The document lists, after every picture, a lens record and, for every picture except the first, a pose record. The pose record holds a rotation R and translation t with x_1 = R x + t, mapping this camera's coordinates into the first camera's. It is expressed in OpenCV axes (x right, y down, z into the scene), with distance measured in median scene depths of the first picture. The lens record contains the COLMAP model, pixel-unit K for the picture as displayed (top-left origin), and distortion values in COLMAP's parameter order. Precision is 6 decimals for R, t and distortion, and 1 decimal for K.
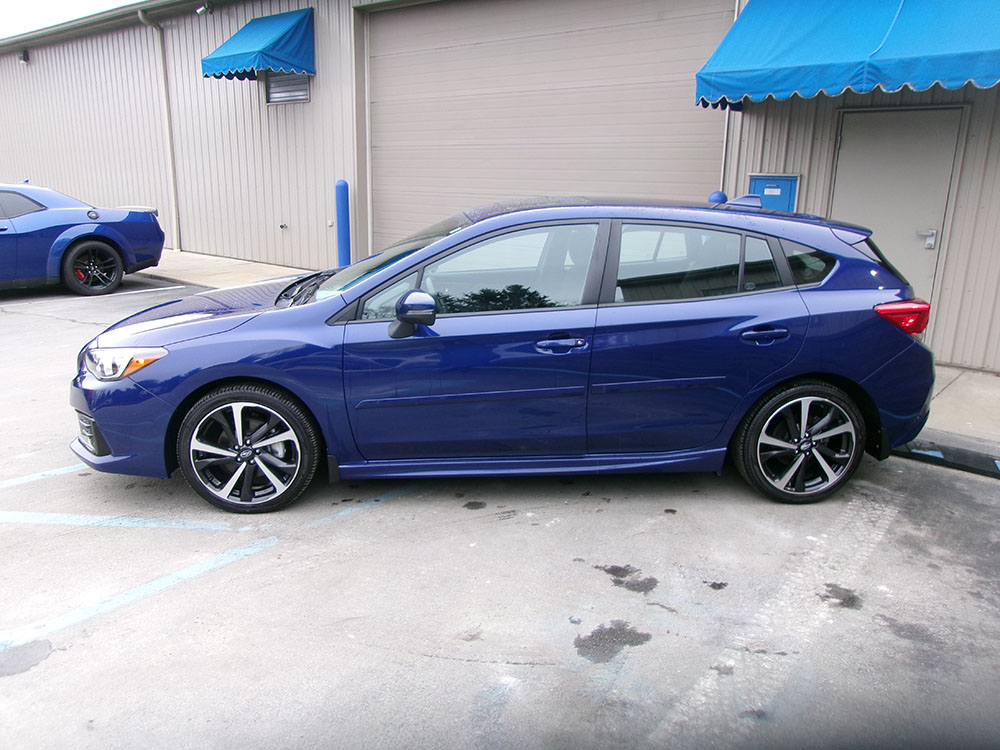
lens RADIAL K [[777.9, 0, 483.9], [0, 777.9, 383.6], [0, 0, 1]] dist [-0.012098, 0.029197]
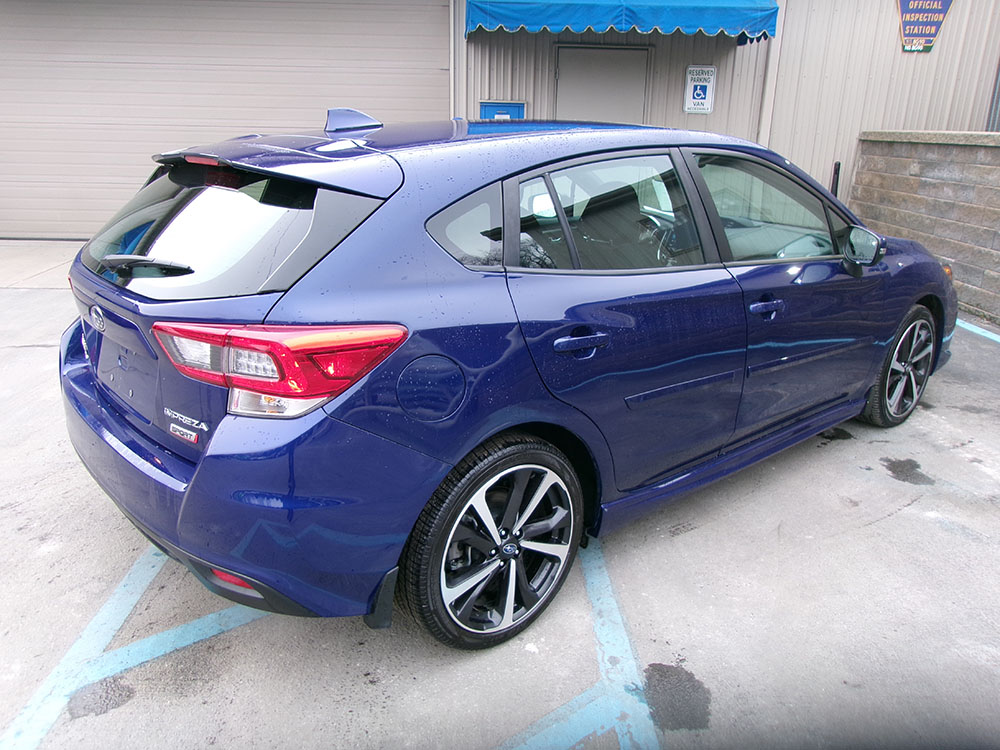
lens RADIAL K [[777.9, 0, 499.7], [0, 777.9, 377.9], [0, 0, 1]] dist [-0.012098, 0.029197]
pose [[0.737217, -0.216563, 0.640009, -0.461881], [0.166839, 0.976256, 0.138161, -0.044395], [-0.654734, 0.004924, 0.755844, 0.193222]]
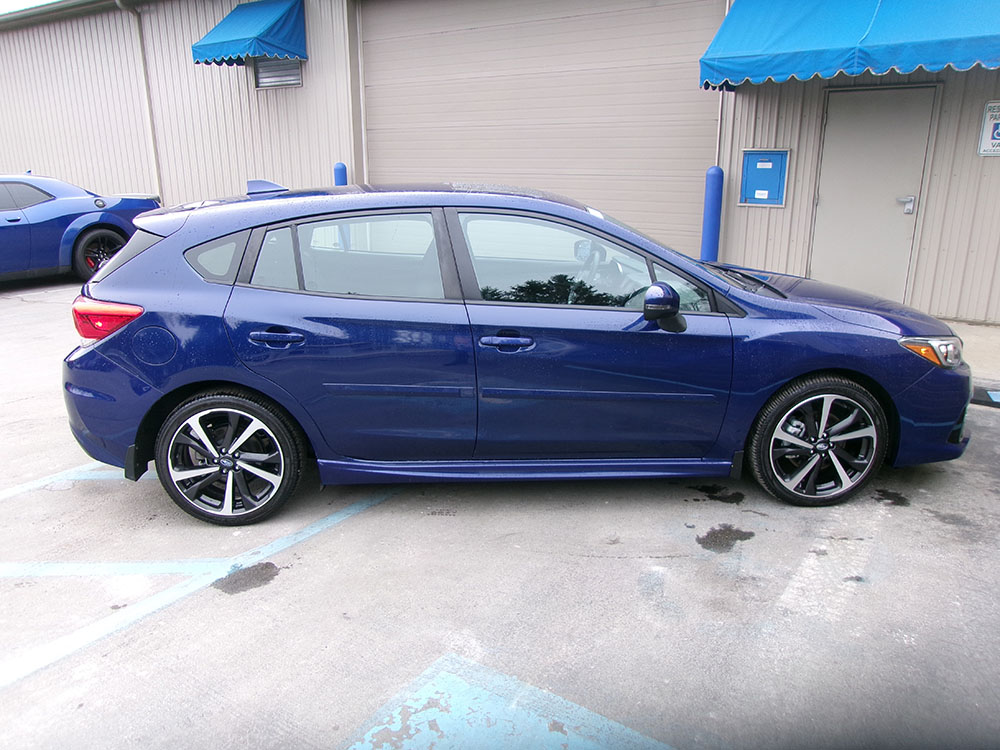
lens RADIAL K [[777.9, 0, 484.3], [0, 777.9, 383.6], [0, 0, 1]] dist [-0.012098, 0.029197]
pose [[0.997018, -0.042685, 0.064285, -0.118864], [0.040797, 0.998705, 0.030398, 0.012749], [-0.065499, -0.027685, 0.997468, -0.085463]]
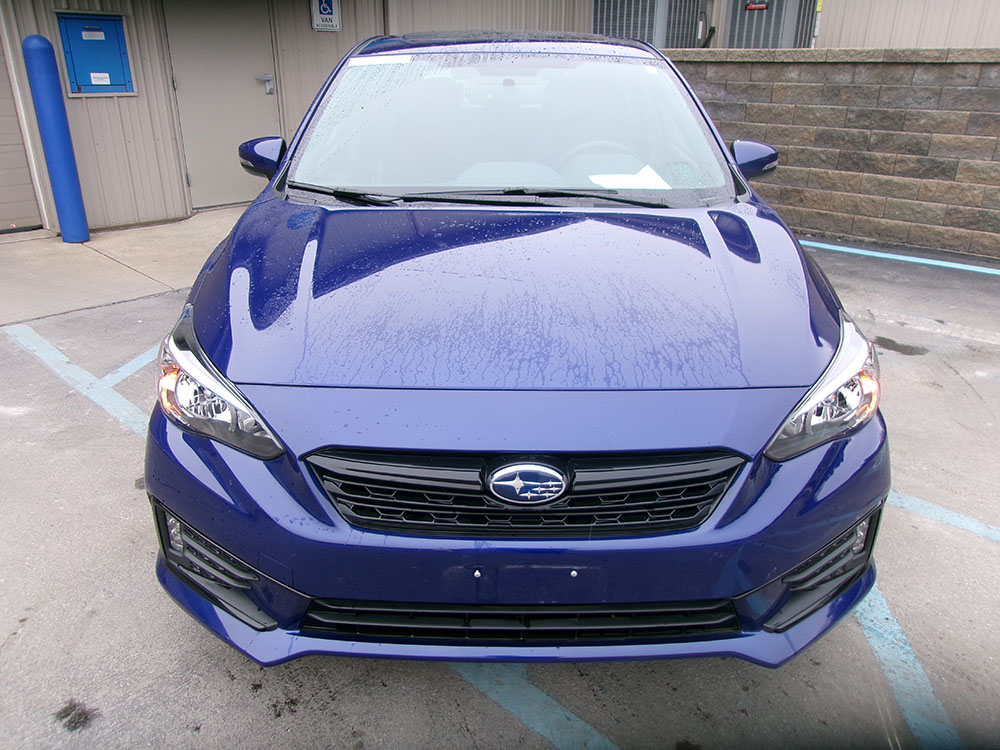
lens RADIAL K [[777.9, 0, 502.9], [0, 777.9, 369.2], [0, 0, 1]] dist [-0.012098, 0.029197]
pose [[0.035527, -0.395438, 0.917805, -0.516788], [0.247327, 0.893295, 0.375304, -0.155751], [-0.968281, 0.213665, 0.129539, 0.638037]]
